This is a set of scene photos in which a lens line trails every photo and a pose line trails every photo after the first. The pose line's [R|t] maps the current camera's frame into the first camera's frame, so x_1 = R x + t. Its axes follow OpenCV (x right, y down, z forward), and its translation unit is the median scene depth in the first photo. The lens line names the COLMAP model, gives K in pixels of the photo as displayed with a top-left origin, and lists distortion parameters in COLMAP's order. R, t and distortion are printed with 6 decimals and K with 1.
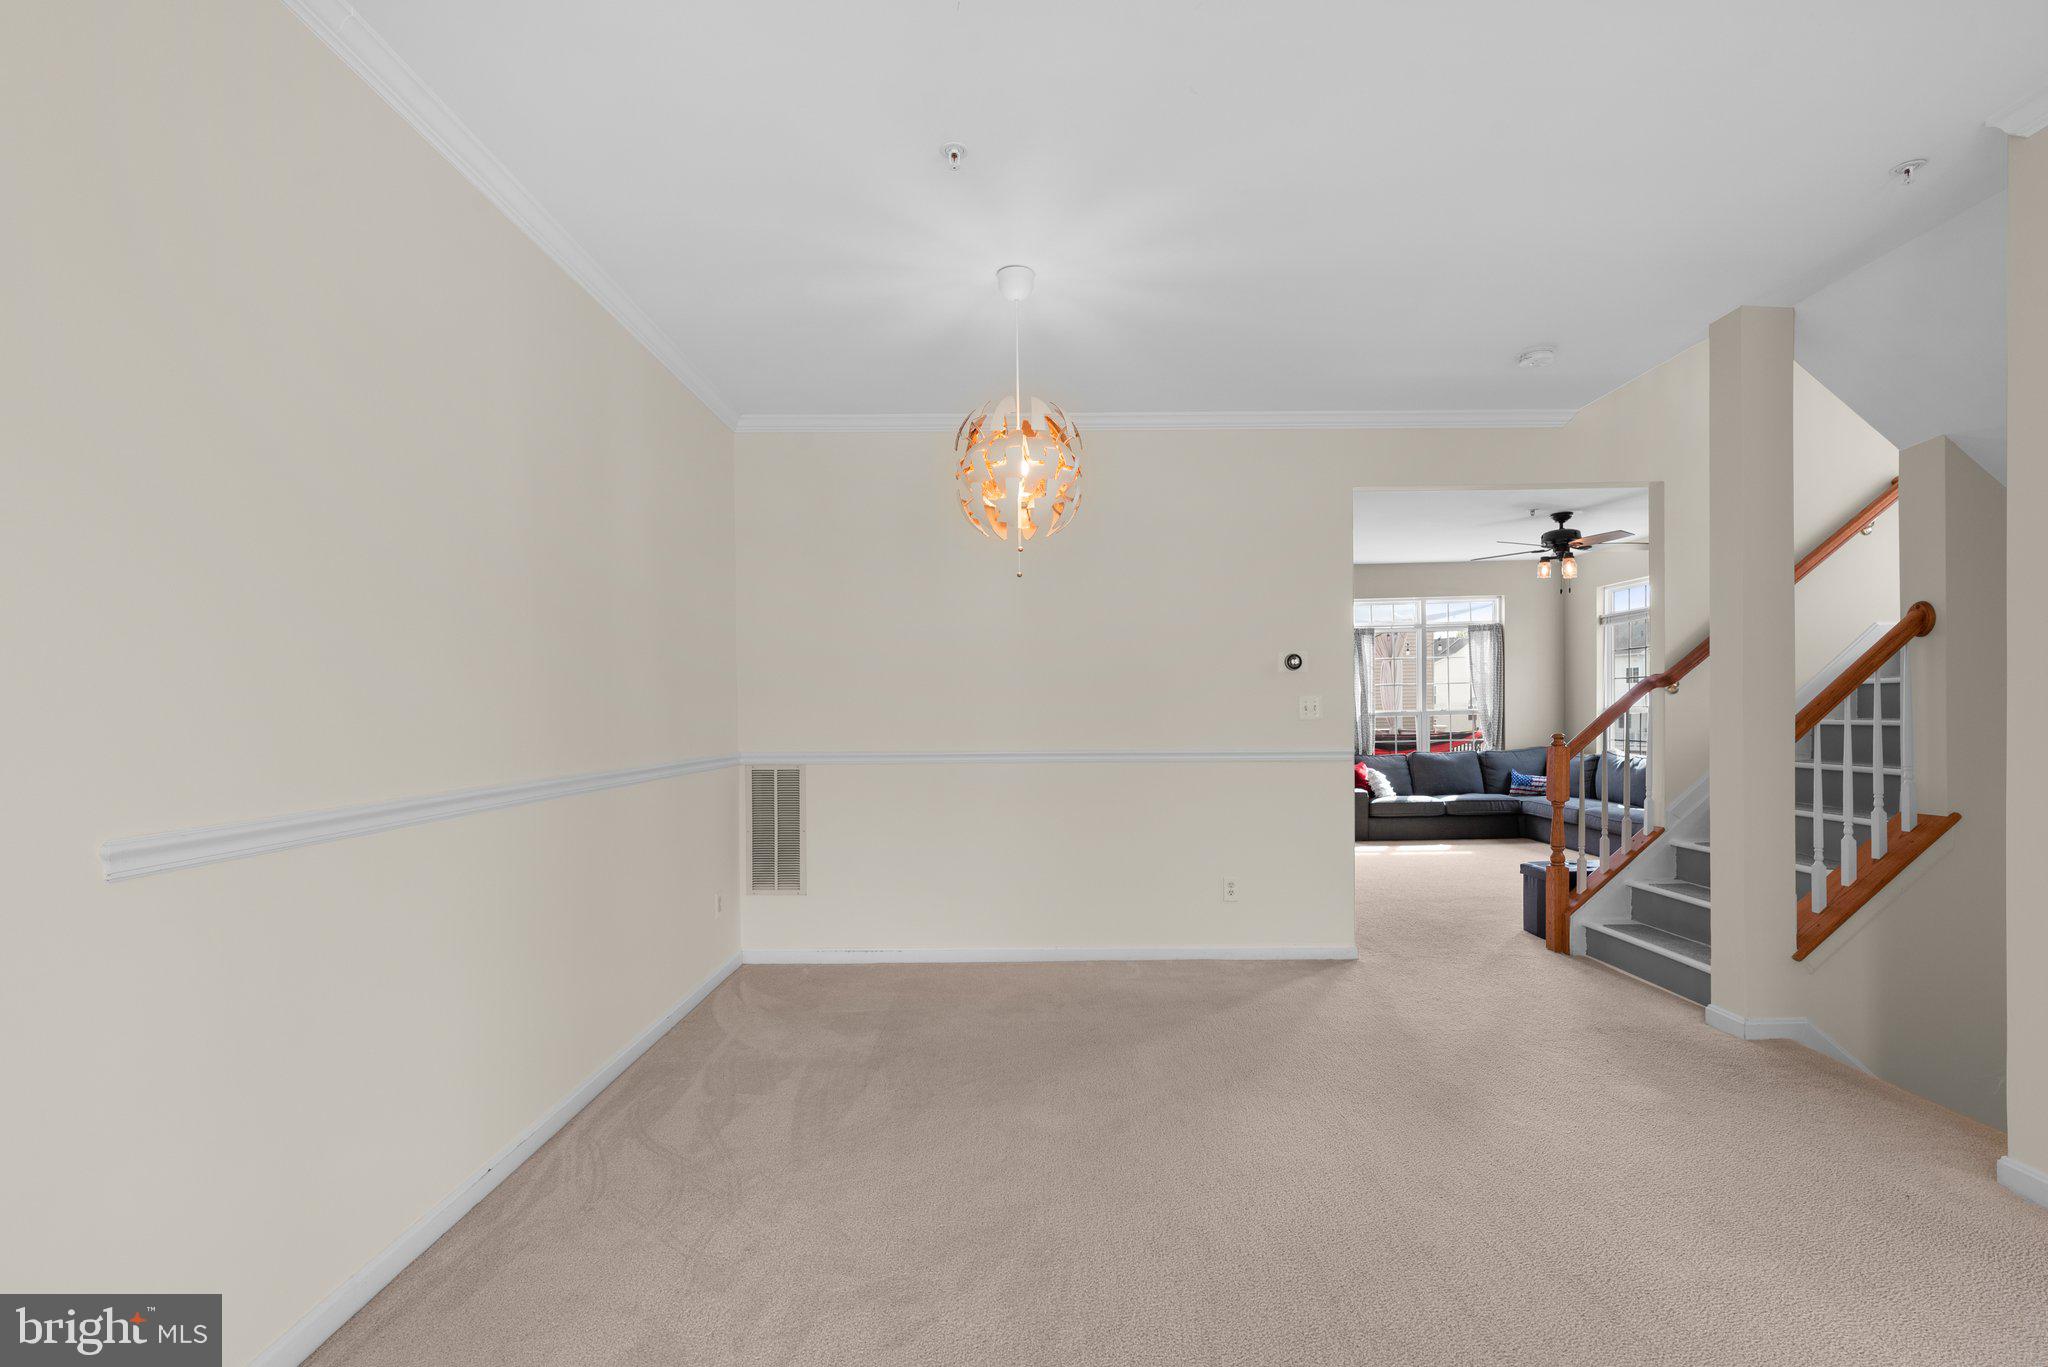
lens RADIAL K [[924.1, 0, 1018.6], [0, 924.1, 719.4], [0, 0, 1]] dist [0.002236, 0.000420]
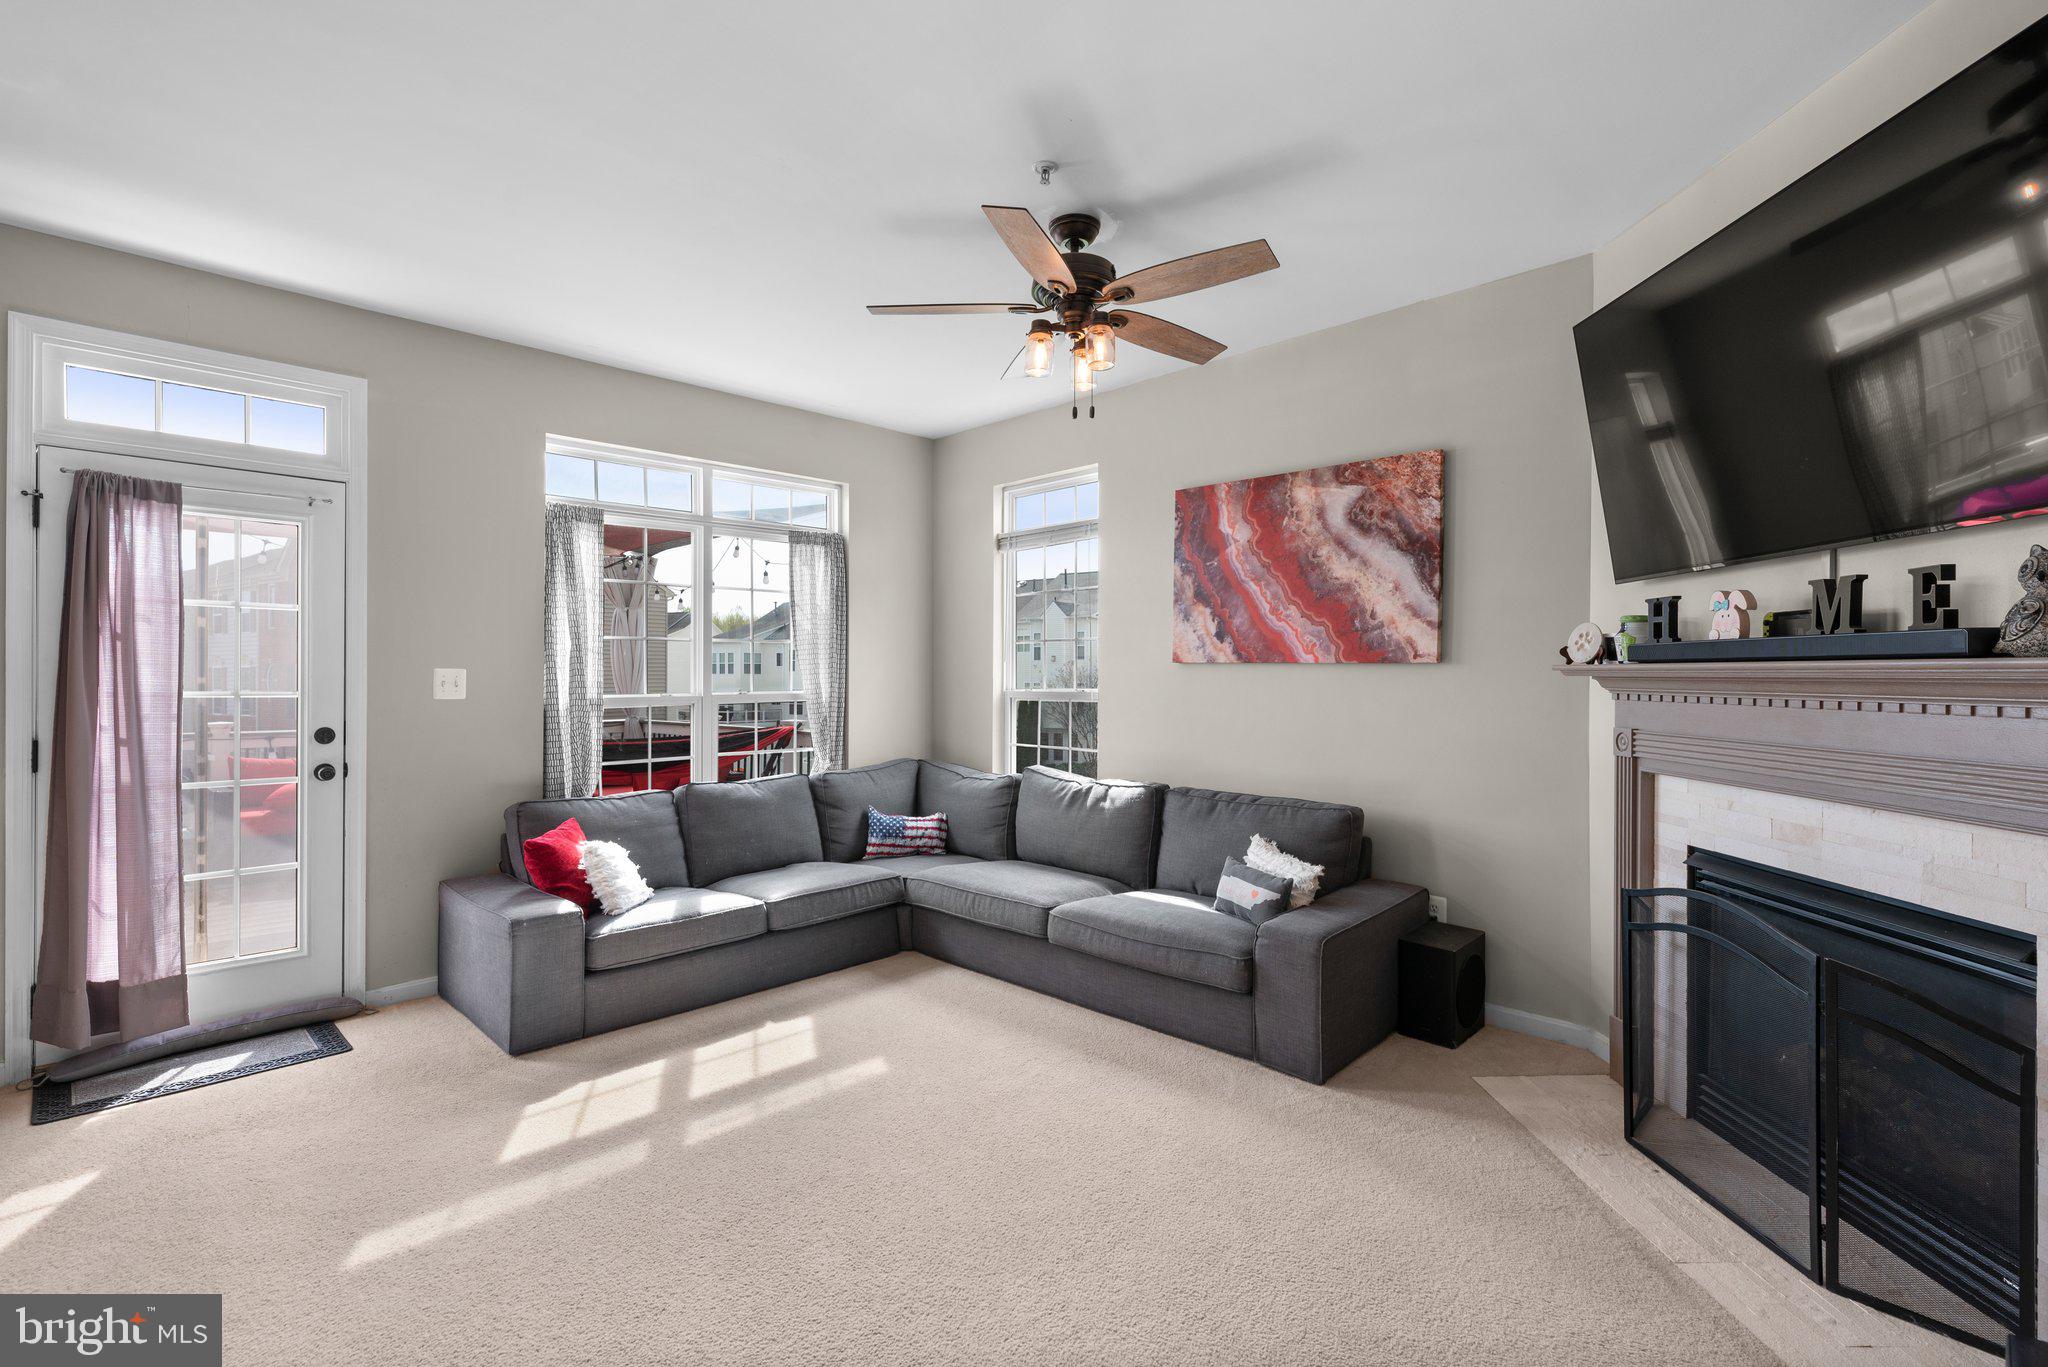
lens RADIAL K [[924.1, 0, 1034.4], [0, 924.1, 681.2], [0, 0, 1]] dist [0.002236, 0.000420]
pose [[0.687526, 0.015236, 0.726000, 0.228412], [-0.001482, 0.999807, -0.019579, -0.007973], [-0.726158, 0.012385, 0.687416, 0.604439]]
